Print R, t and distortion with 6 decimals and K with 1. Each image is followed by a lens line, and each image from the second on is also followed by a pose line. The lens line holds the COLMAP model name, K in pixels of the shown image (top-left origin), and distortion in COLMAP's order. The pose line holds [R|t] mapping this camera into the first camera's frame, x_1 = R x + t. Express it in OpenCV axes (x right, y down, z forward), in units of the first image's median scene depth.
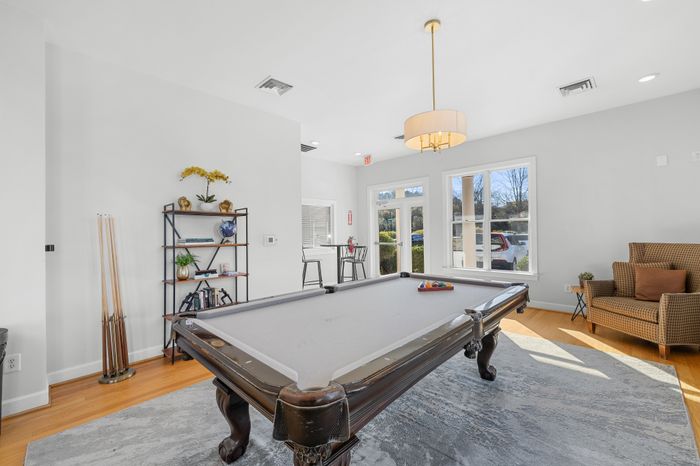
lens RADIAL K [[291.7, 0, 349.8], [0, 291.7, 235.2], [0, 0, 1]] dist [0.001367, -0.000098]
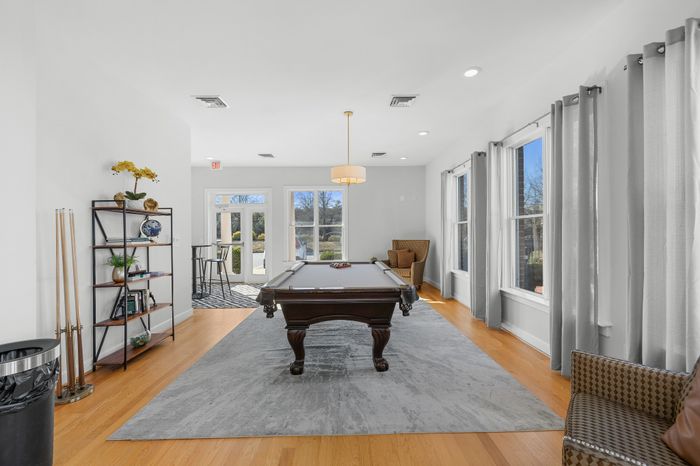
lens RADIAL K [[291.7, 0, 352.8], [0, 291.7, 235.2], [0, 0, 1]] dist [0.001367, -0.000098]
pose [[0.701441, 0.003922, 0.712717, -0.661684], [0.003424, 0.999955, -0.008873, 0.013277], [-0.712720, 0.008664, 0.701396, -0.167361]]
